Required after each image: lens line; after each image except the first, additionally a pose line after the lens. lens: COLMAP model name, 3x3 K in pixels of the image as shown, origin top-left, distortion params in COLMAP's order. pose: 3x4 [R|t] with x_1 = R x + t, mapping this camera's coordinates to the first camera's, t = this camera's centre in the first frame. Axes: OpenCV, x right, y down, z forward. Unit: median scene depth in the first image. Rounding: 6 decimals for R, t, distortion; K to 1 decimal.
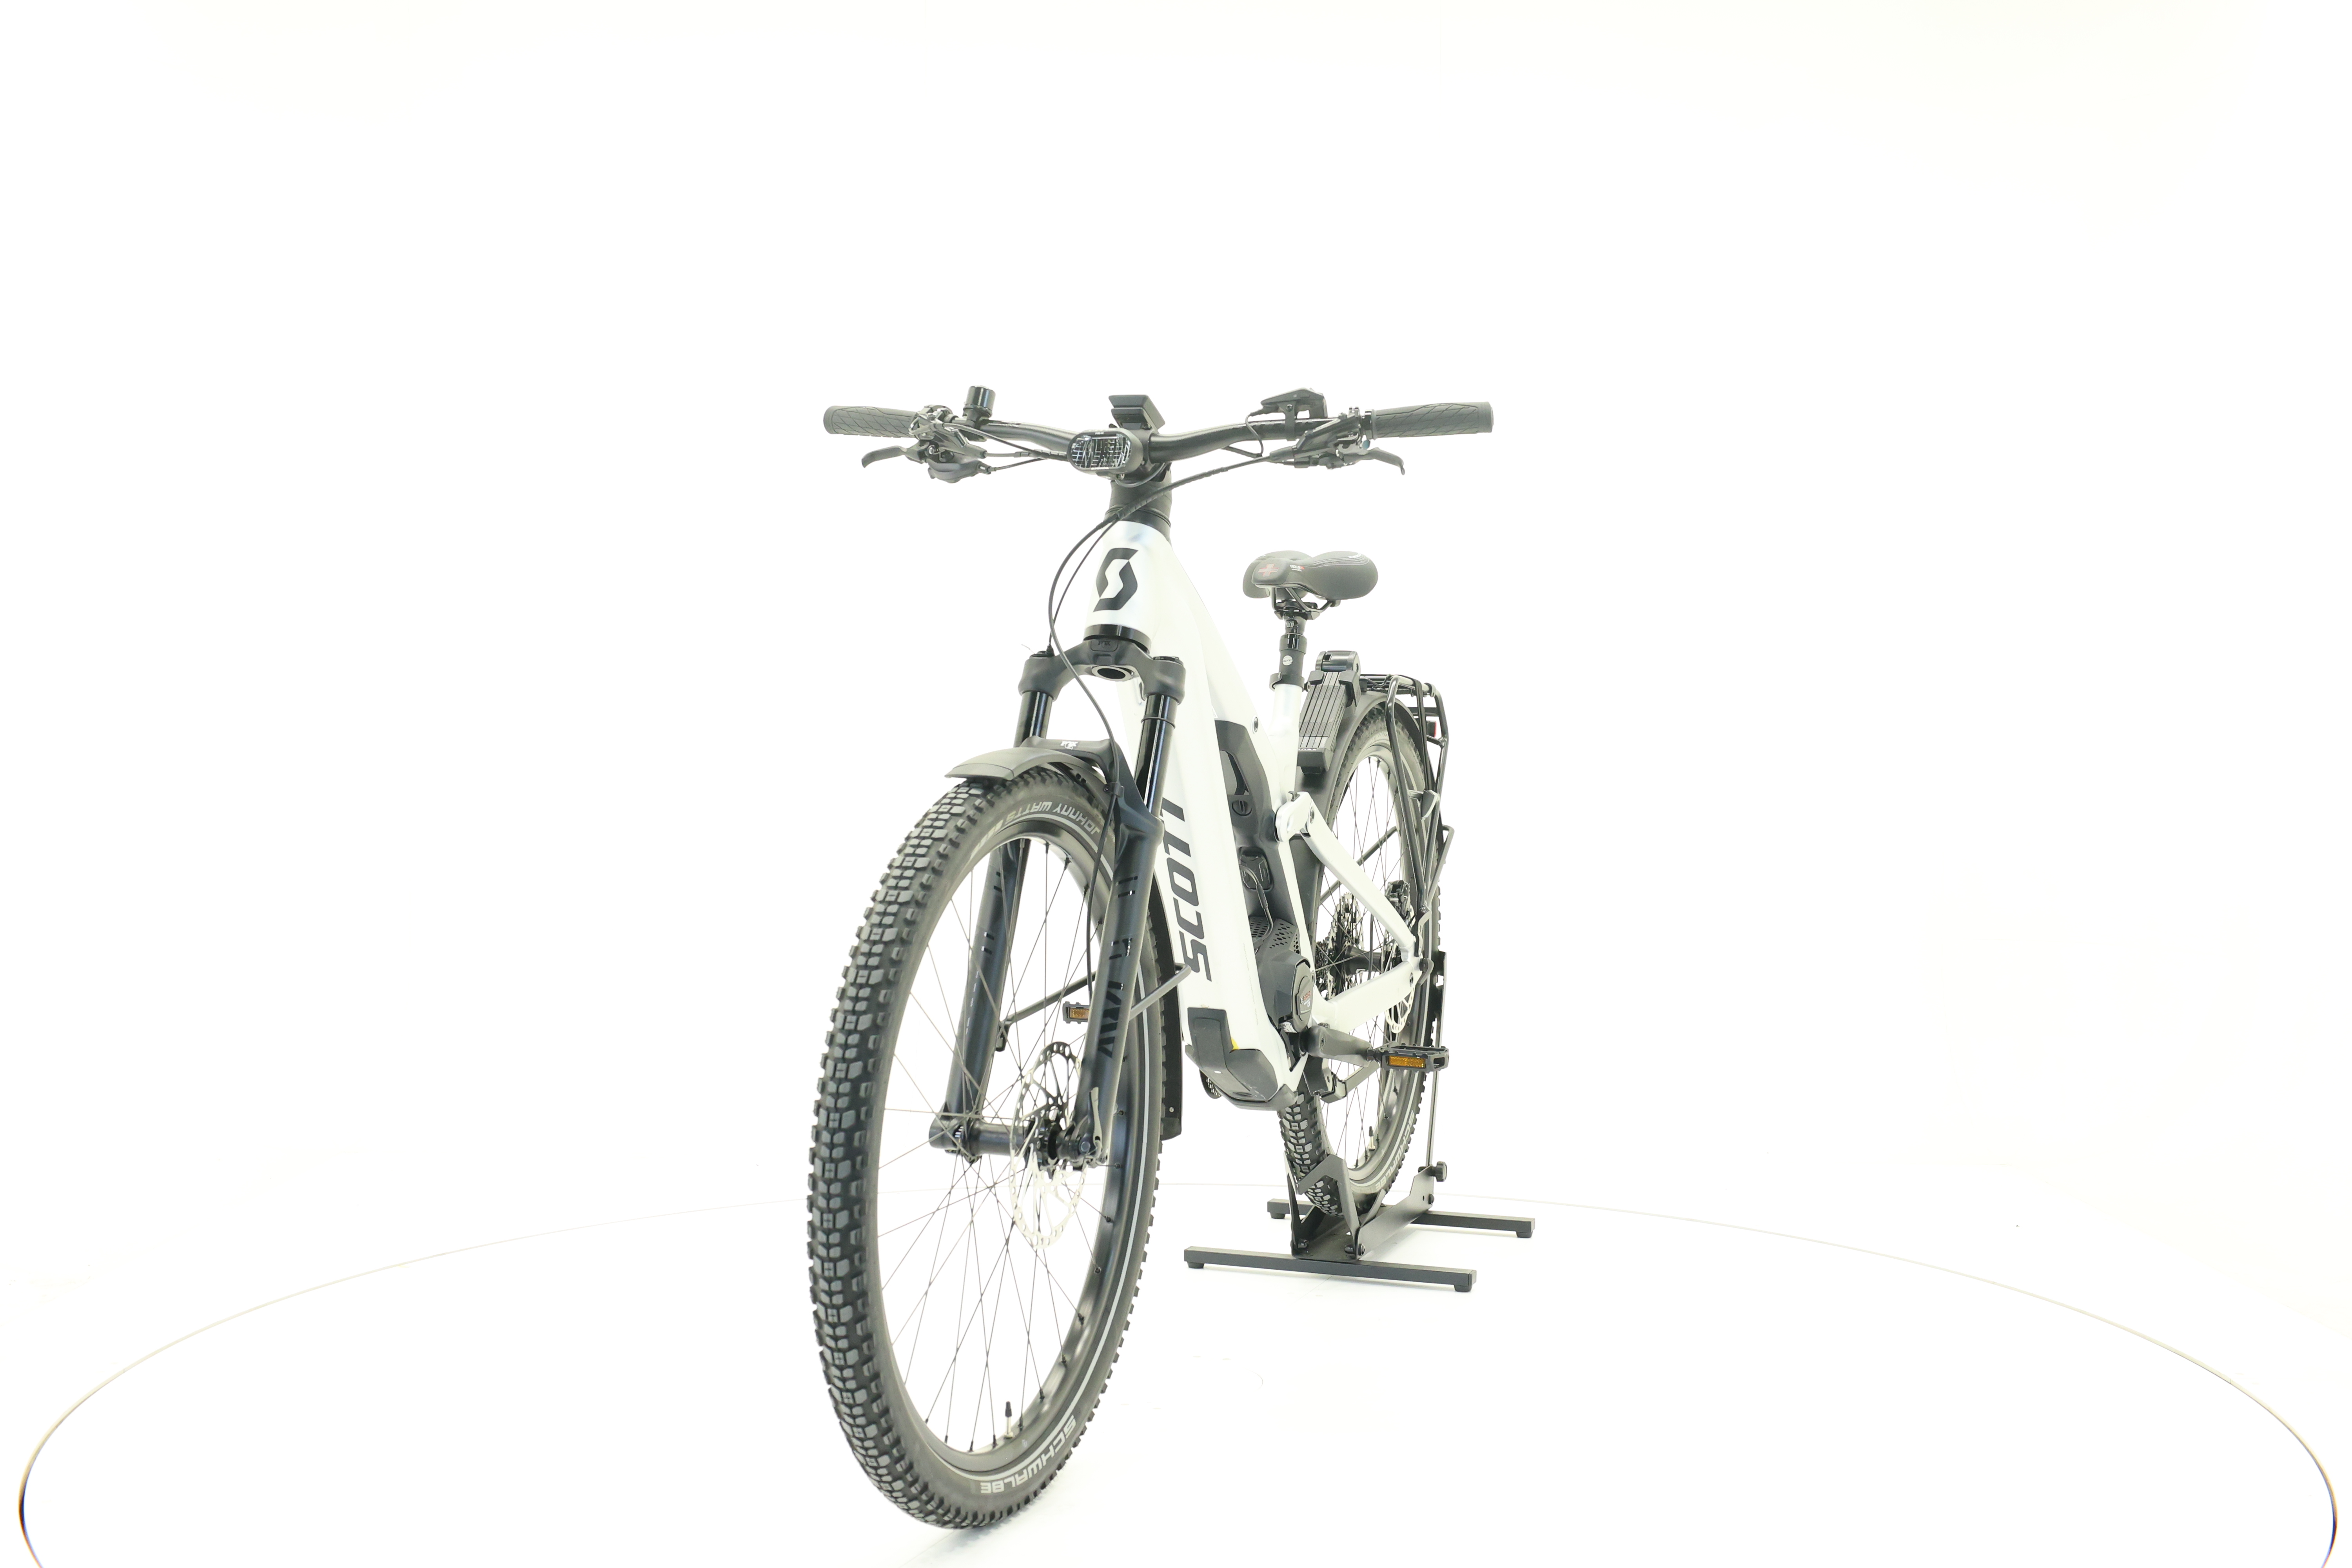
lens RADIAL K [[2508.9, 0, 1169.0], [0, 2508.9, 776.9], [0, 0, 1]] dist [-0.008870, 0.000000]
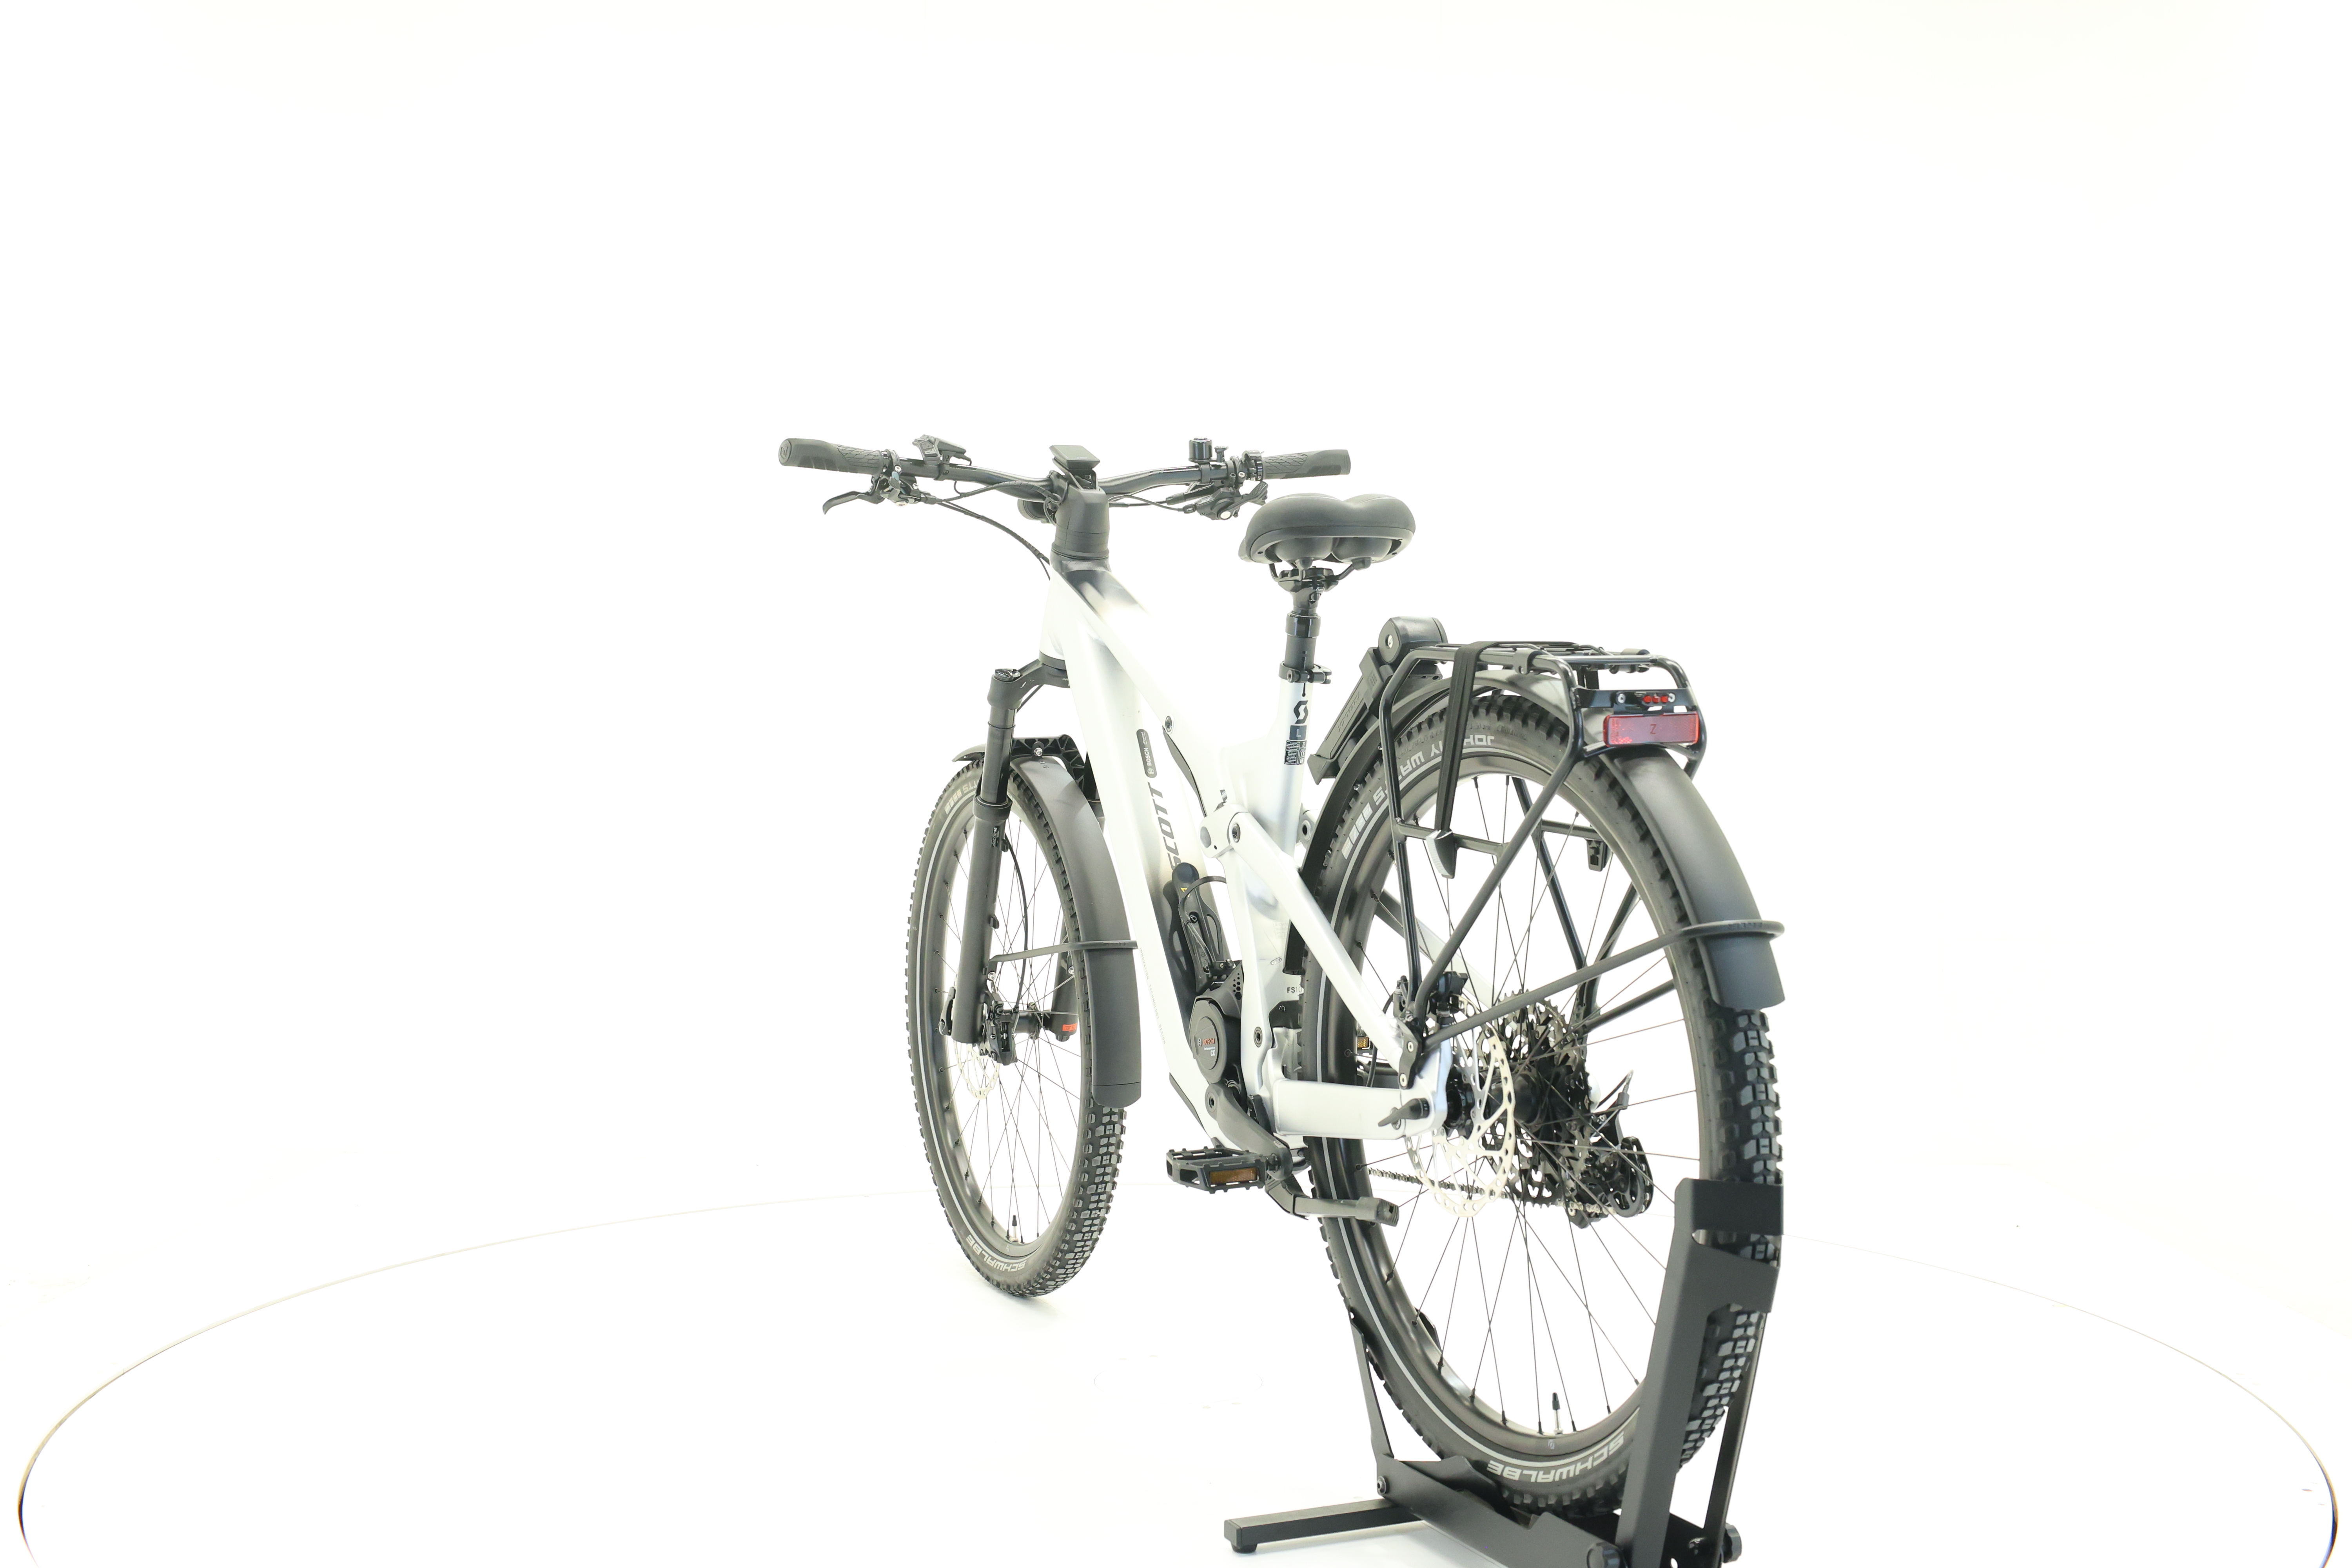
lens RADIAL K [[2514.7, 0, 1180.2], [0, 2514.7, 778.1], [0, 0, 1]] dist [0.002458, 0.000000]
pose [[-0.708728, 0.006948, -0.705447, 0.788008], [-0.022181, 0.999238, 0.032126, -0.035449], [0.705133, 0.038416, -0.708034, 1.893135]]
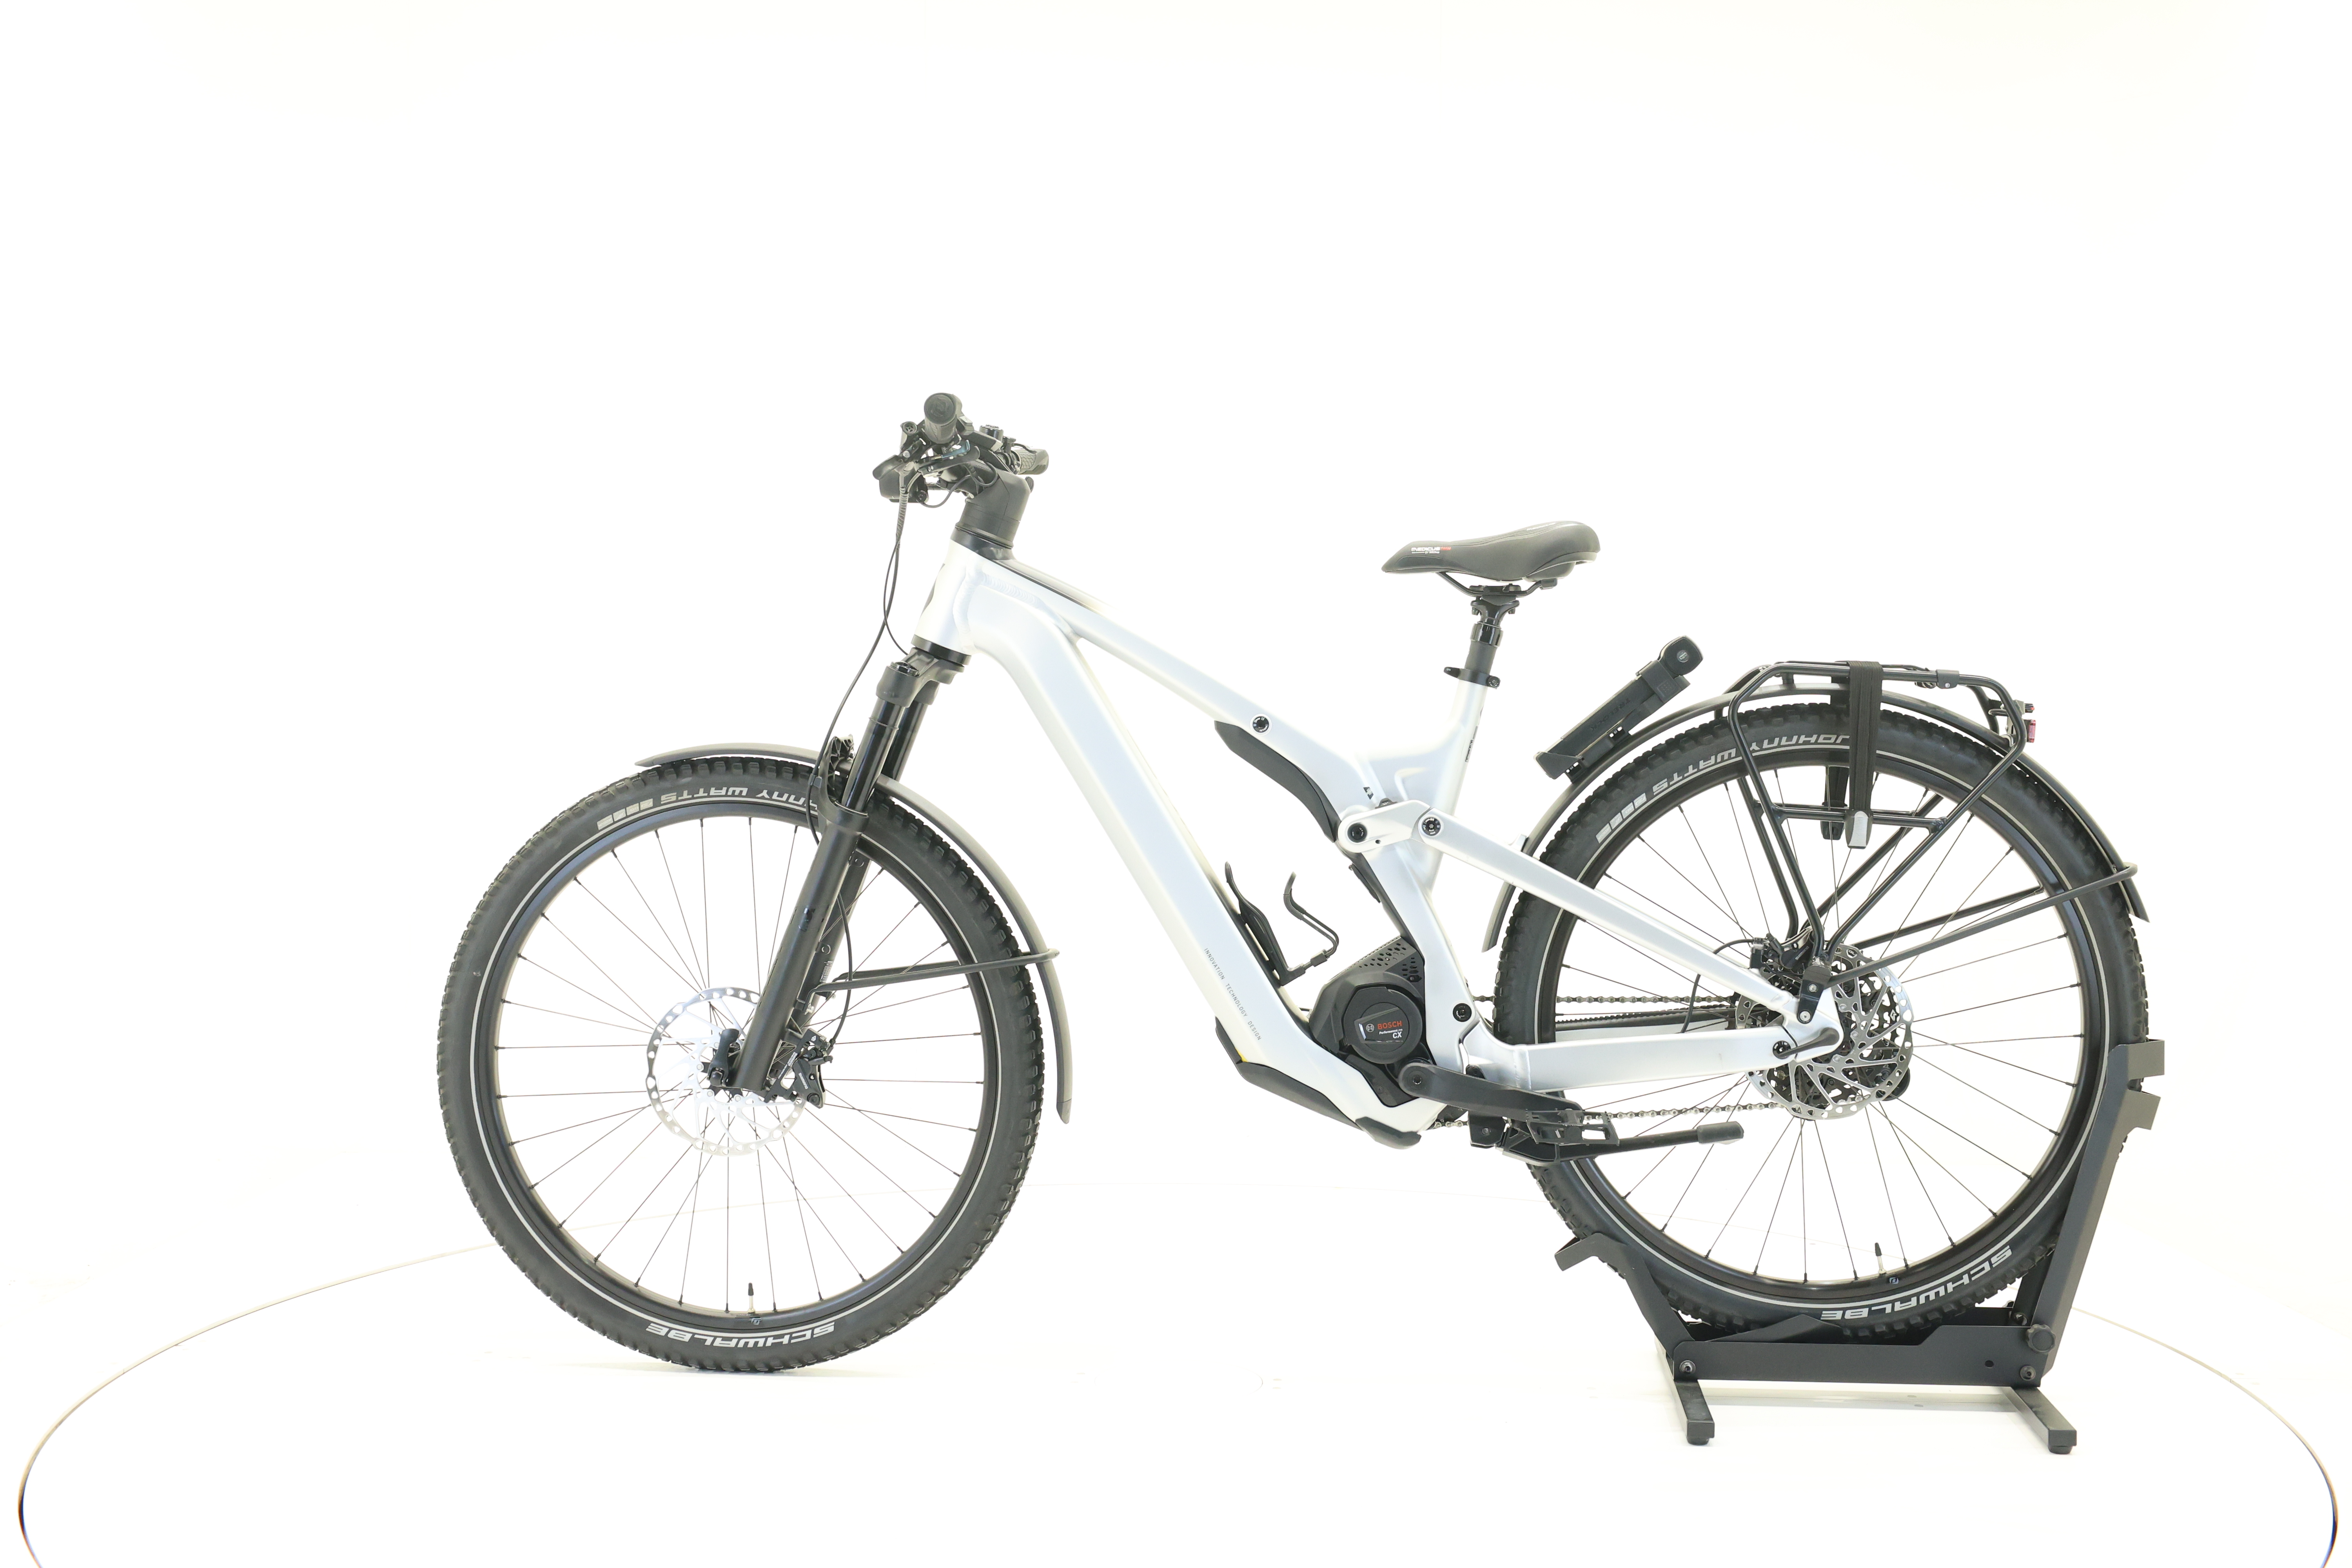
lens RADIAL K [[2514.7, 0, 1181.1], [0, 2514.7, 776.8], [0, 0, 1]] dist [0.002458, 0.000000]
pose [[0.258347, 0.016041, -0.965919, 1.077382], [-0.023488, 0.999671, 0.010320, -0.011729], [0.965767, 0.020022, 0.258639, 0.819362]]
